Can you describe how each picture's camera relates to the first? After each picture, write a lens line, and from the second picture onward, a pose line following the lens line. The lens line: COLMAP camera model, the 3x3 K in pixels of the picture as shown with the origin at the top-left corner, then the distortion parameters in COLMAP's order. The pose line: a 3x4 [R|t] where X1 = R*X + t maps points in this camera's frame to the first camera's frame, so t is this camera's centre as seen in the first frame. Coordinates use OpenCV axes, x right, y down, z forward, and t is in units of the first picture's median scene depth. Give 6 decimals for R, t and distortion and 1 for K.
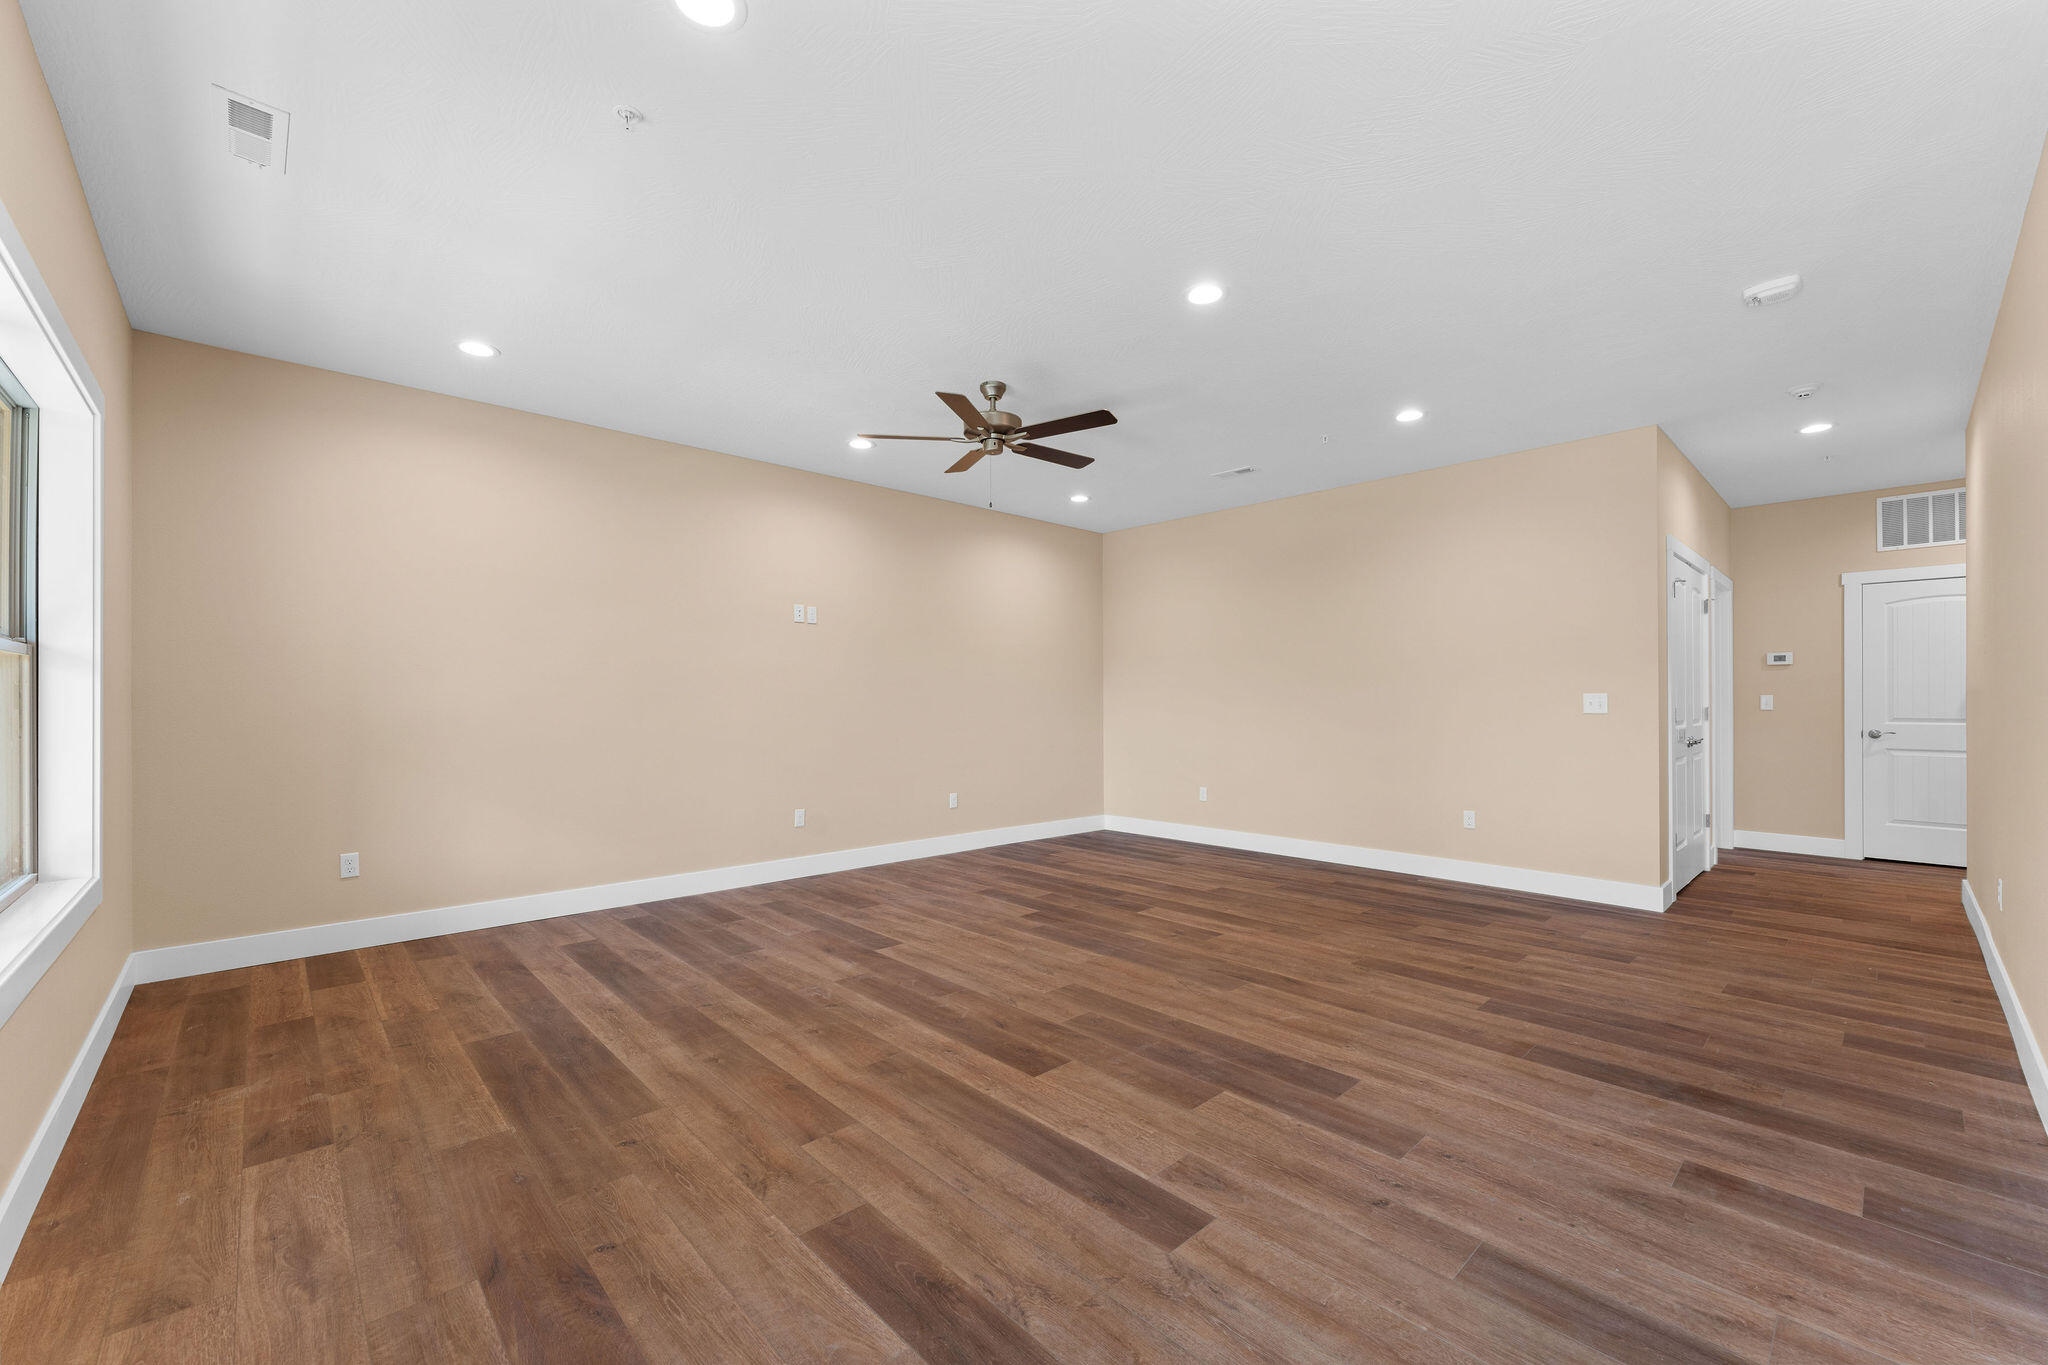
lens RADIAL K [[811.6, 0, 1017.8], [0, 811.6, 699.0], [0, 0, 1]] dist [-0.000236, -0.000076]
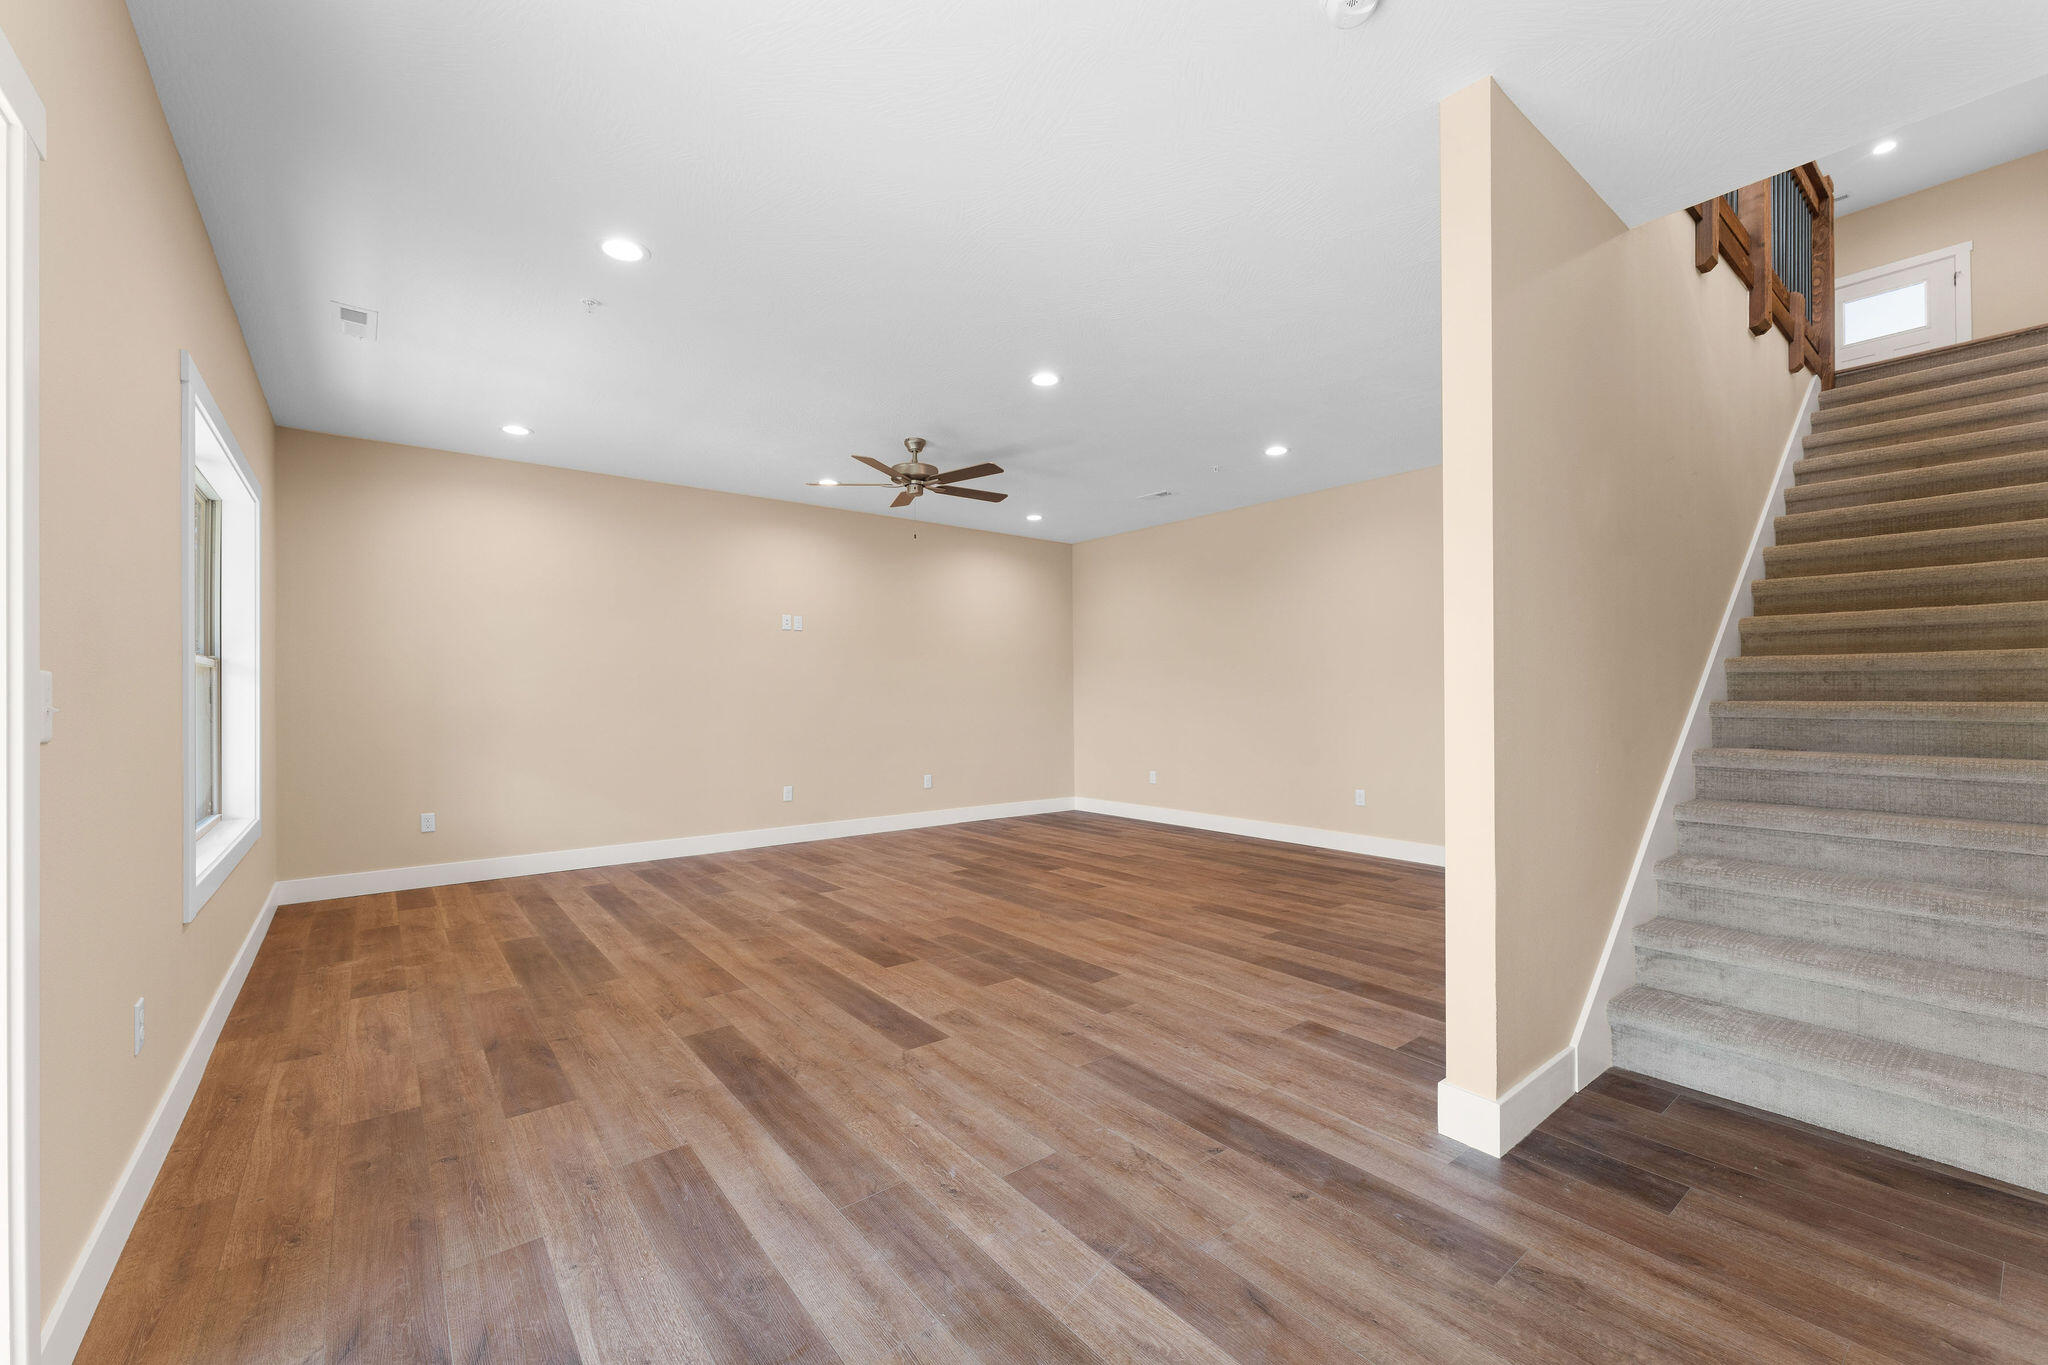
lens RADIAL K [[811.6, 0, 1016.6], [0, 811.6, 690.2], [0, 0, 1]] dist [-0.000236, -0.000076]
pose [[0.996923, -0.004945, -0.078235, 0.266399], [0.004690, 0.999983, -0.003443, -0.000045], [0.078250, 0.003065, 0.996929, -0.272030]]
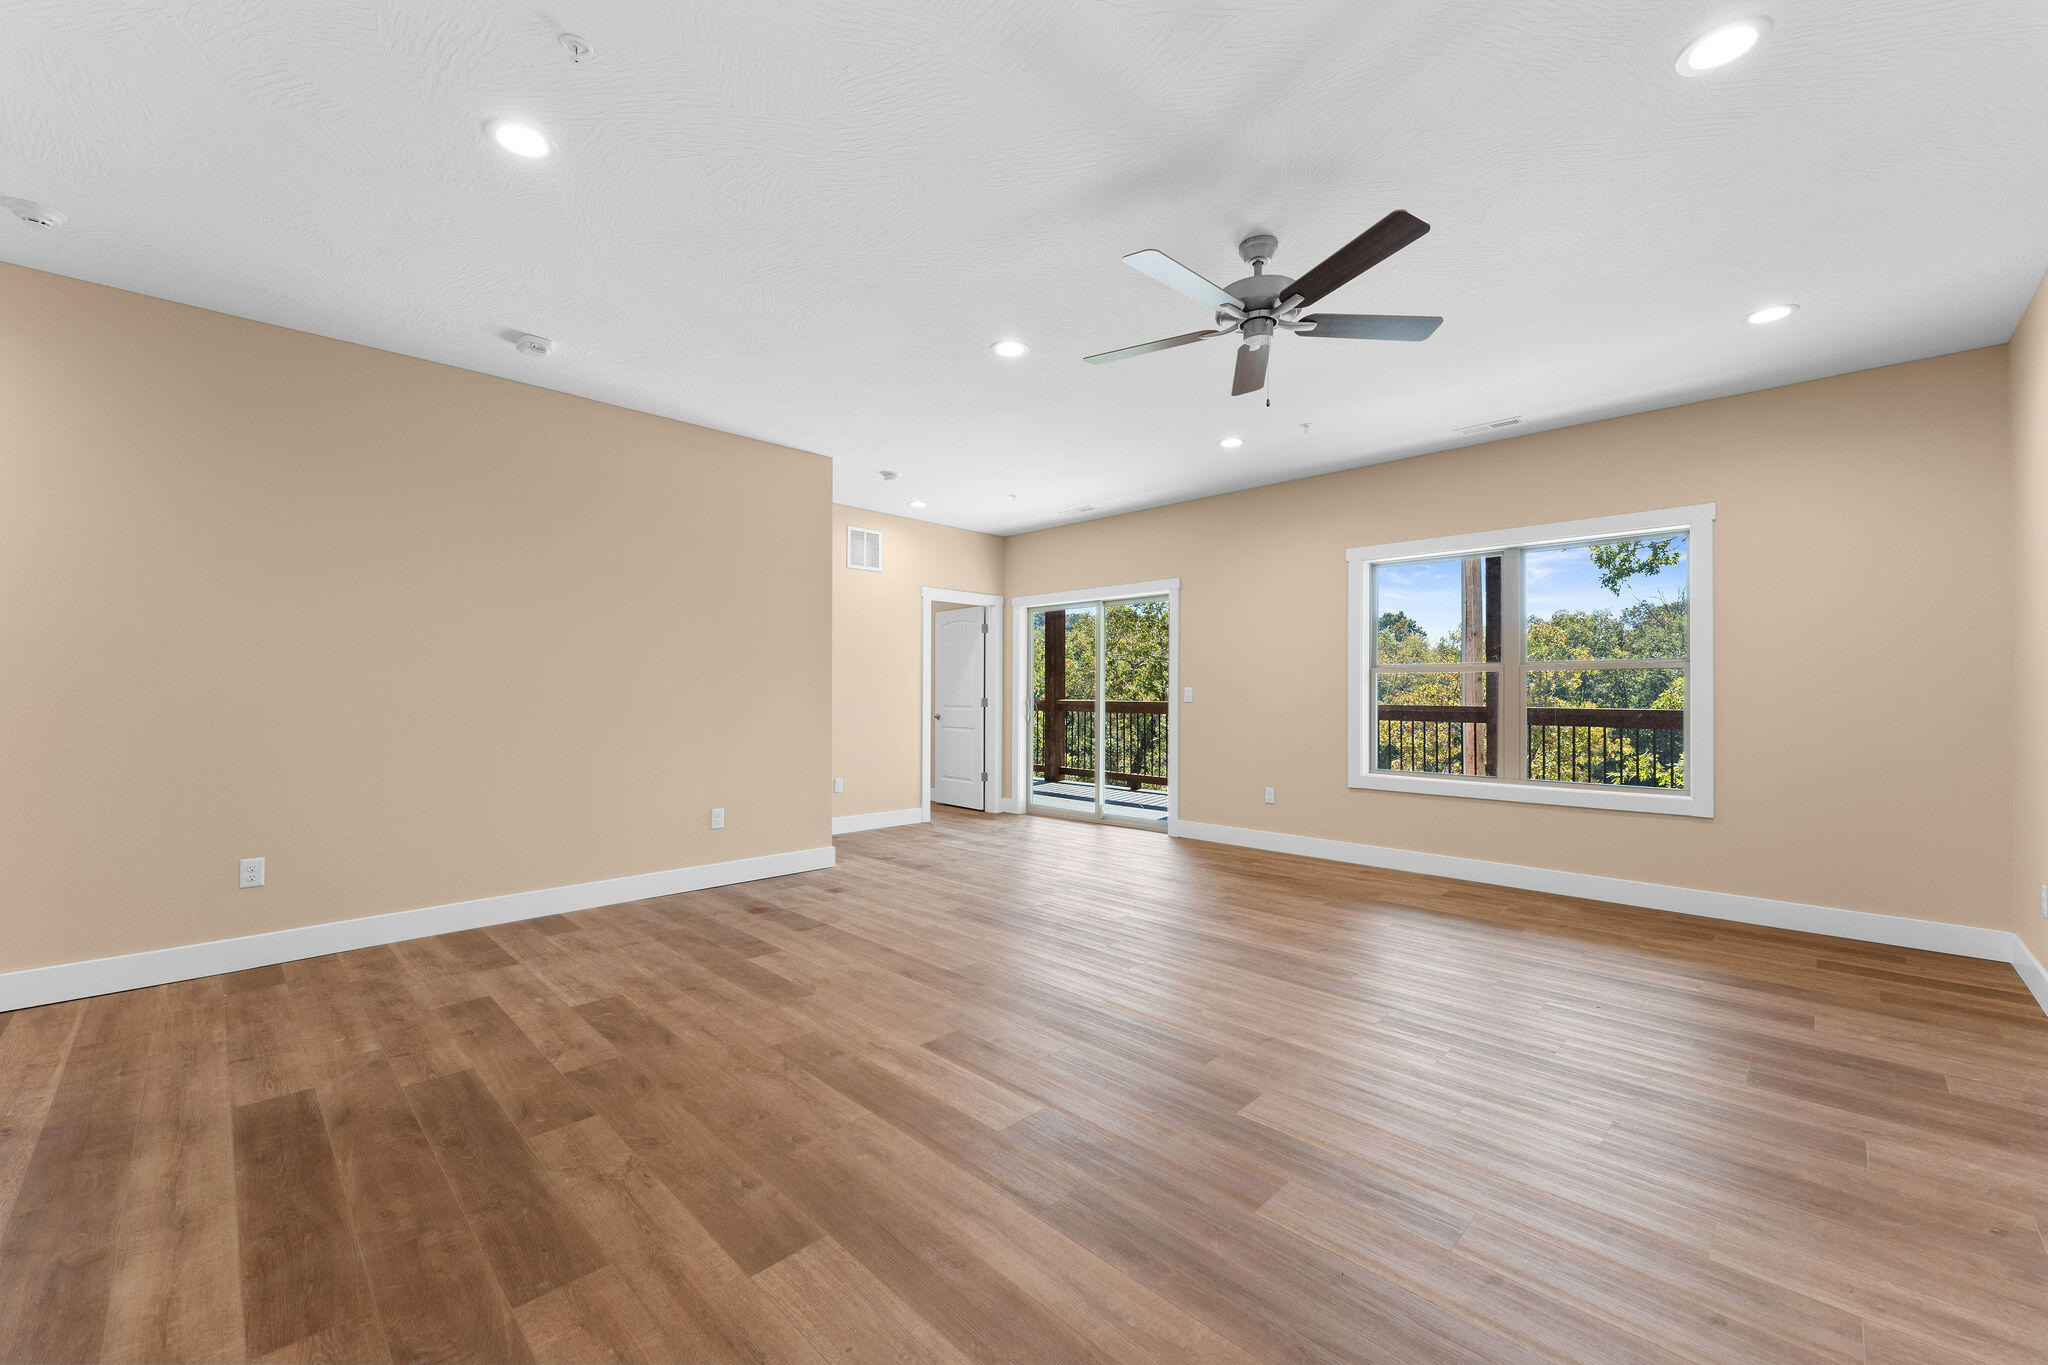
lens RADIAL K [[811.6, 0, 1009.9], [0, 811.6, 691.1], [0, 0, 1]] dist [-0.000236, -0.000076]
pose [[-0.999399, -0.001959, -0.034612, 0.252277], [-0.001584, 0.999940, -0.010849, 0.012756], [0.034631, -0.010787, -0.999342, 2.043401]]
